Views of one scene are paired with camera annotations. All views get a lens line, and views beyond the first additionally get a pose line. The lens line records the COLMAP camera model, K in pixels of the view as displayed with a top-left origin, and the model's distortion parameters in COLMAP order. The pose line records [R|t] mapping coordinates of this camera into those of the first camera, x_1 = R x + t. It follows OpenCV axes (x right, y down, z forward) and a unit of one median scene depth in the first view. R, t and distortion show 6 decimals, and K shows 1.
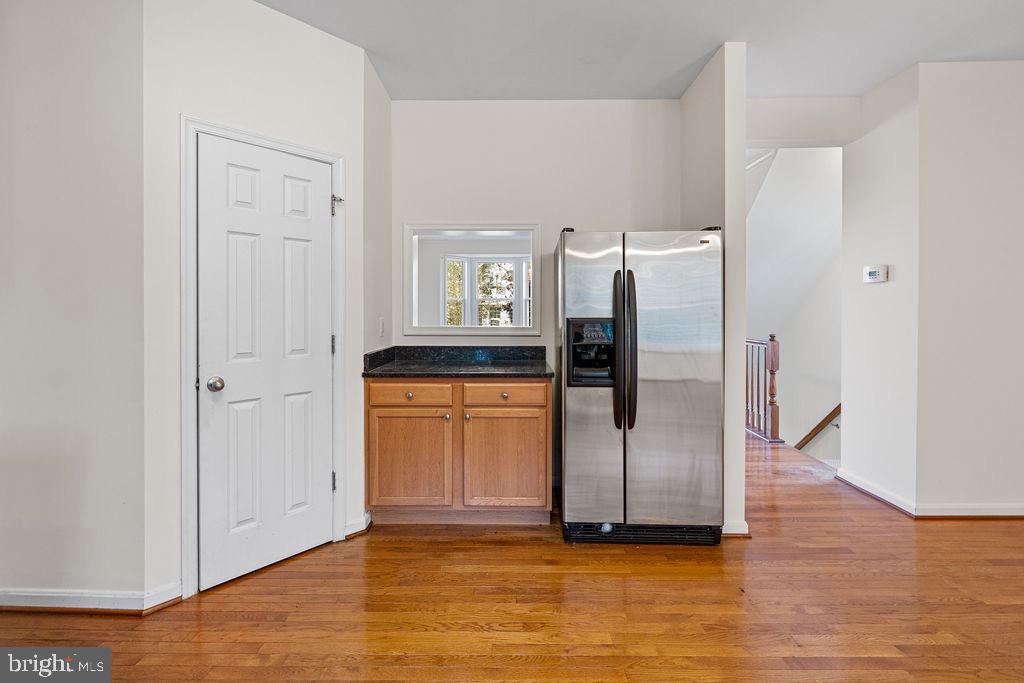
lens RADIAL K [[446.8, 0, 509.7], [0, 446.8, 308.1], [0, 0, 1]] dist [-0.002402, -0.000090]
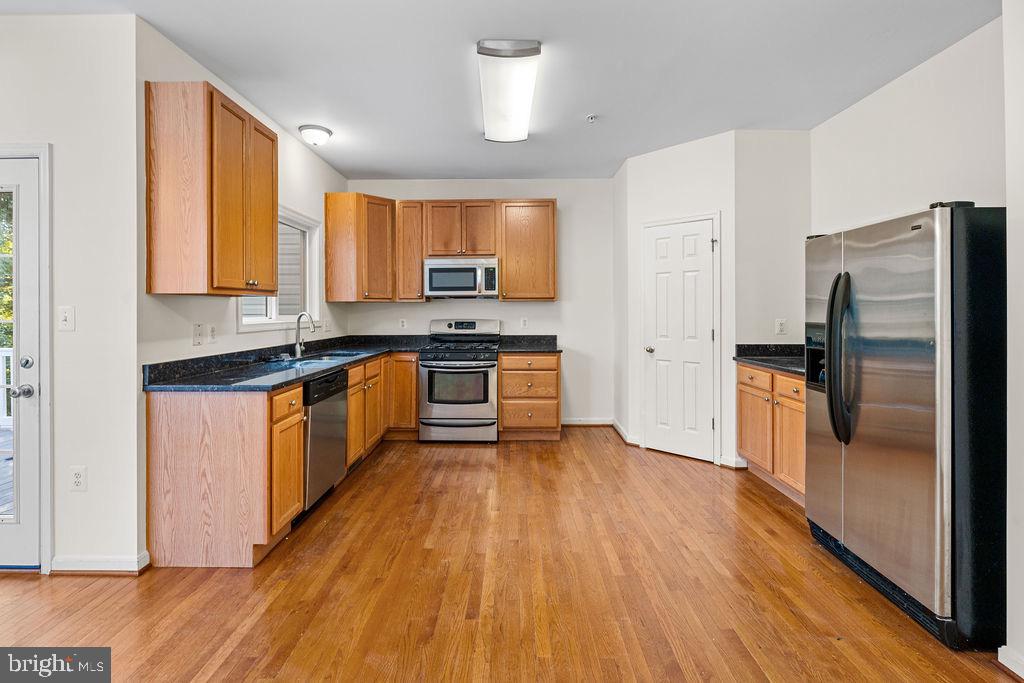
lens RADIAL K [[446.8, 0, 509.7], [0, 446.8, 308.1], [0, 0, 1]] dist [-0.002402, -0.000090]
pose [[0.005421, -0.003046, -0.999981, 1.184748], [0.003207, 0.999990, -0.003029, -0.010626], [0.999980, -0.003190, 0.005431, 0.300677]]
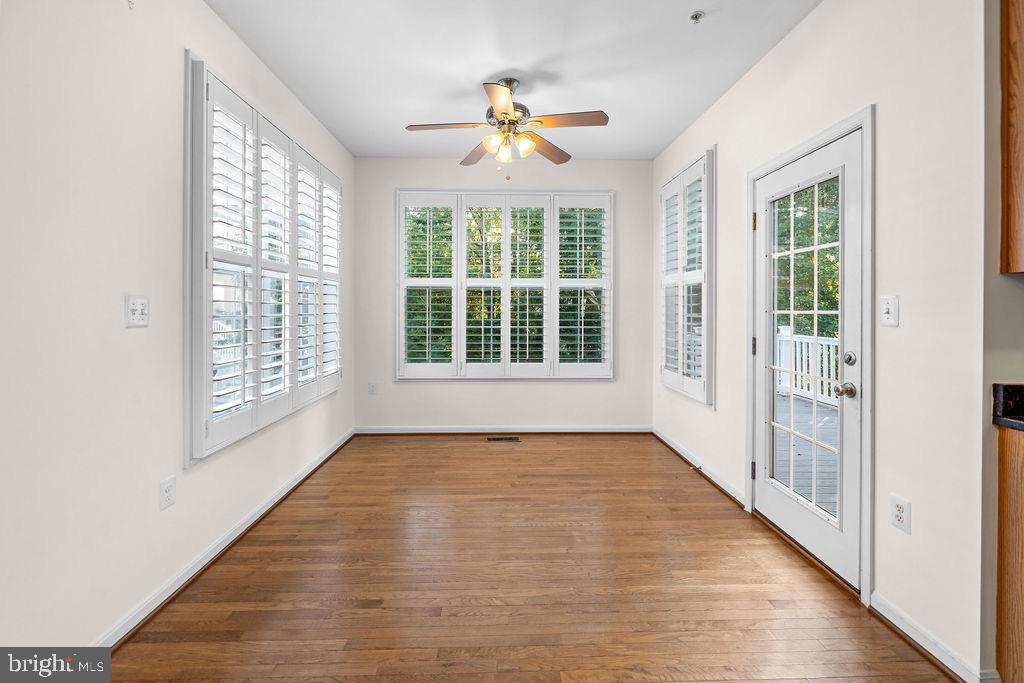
lens RADIAL K [[446.8, 0, 509.7], [0, 446.8, 308.1], [0, 0, 1]] dist [-0.002402, -0.000090]
pose [[-0.999040, -0.004694, -0.043553, 0.926125], [-0.004796, 0.999986, 0.002249, 0.002353], [0.043542, 0.002456, -0.999049, 0.109947]]
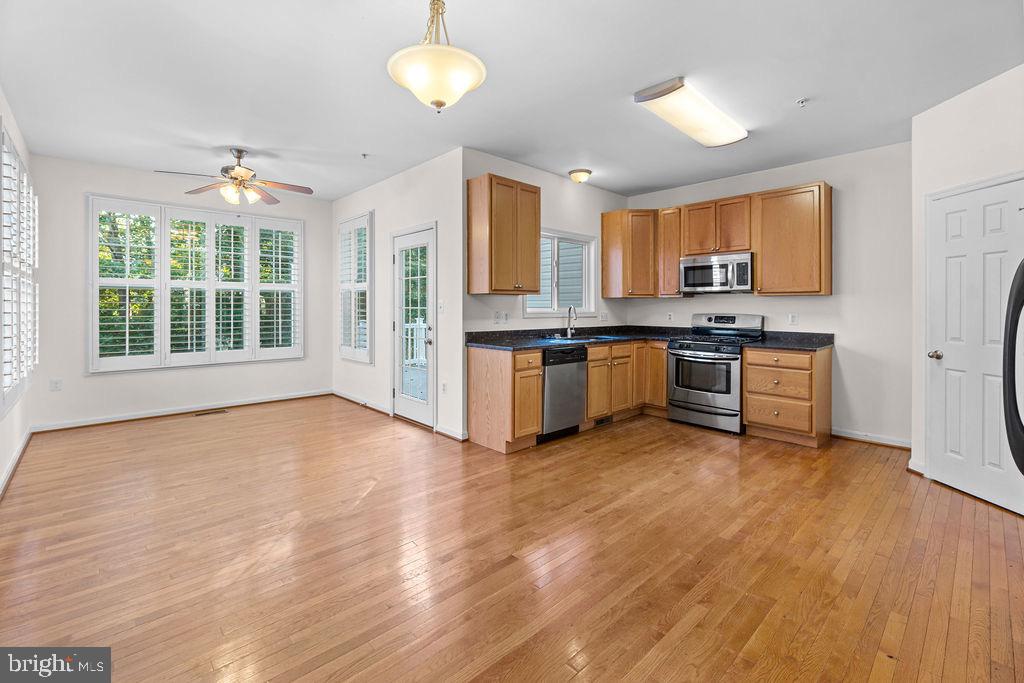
lens RADIAL K [[446.8, 0, 509.7], [0, 446.8, 308.1], [0, 0, 1]] dist [-0.002402, -0.000090]
pose [[-0.719949, 0.000378, -0.694027, 1.343129], [-0.003903, 0.999982, 0.004594, 0.000971], [0.694016, 0.006017, -0.719934, 0.934494]]
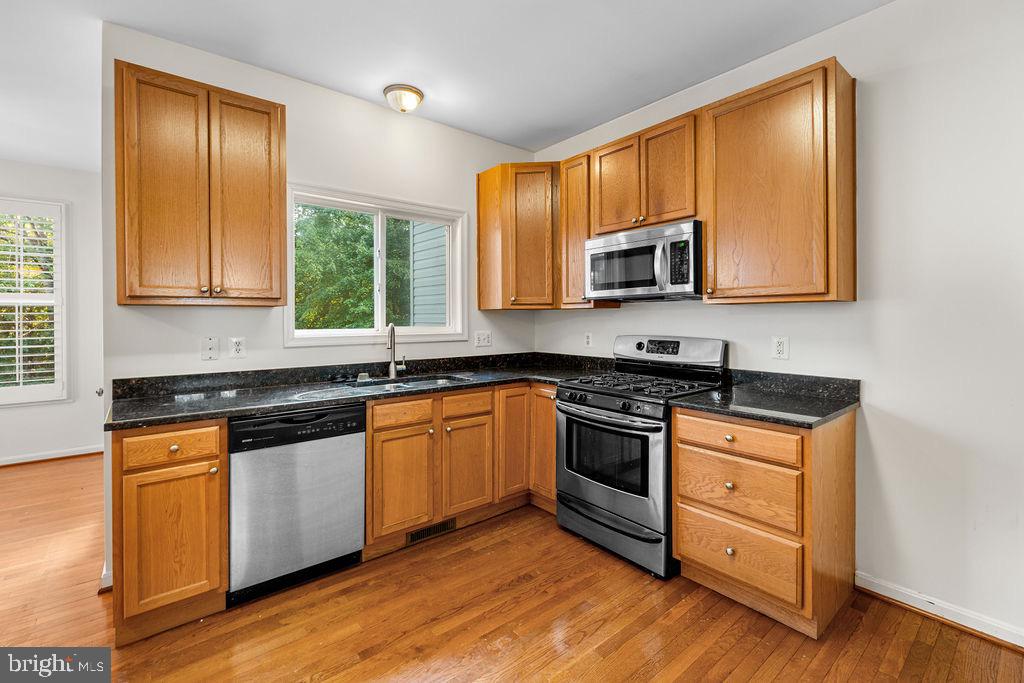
lens RADIAL K [[449.3, 0, 513.9], [0, 449.3, 321.0], [0, 0, 1]] dist [-0.002429, -0.000349]
pose [[-0.760525, 0.008510, -0.649252, 0.199837], [0.004016, 0.999957, 0.008403, -0.019986], [0.649296, 0.003783, -0.760527, 0.770167]]
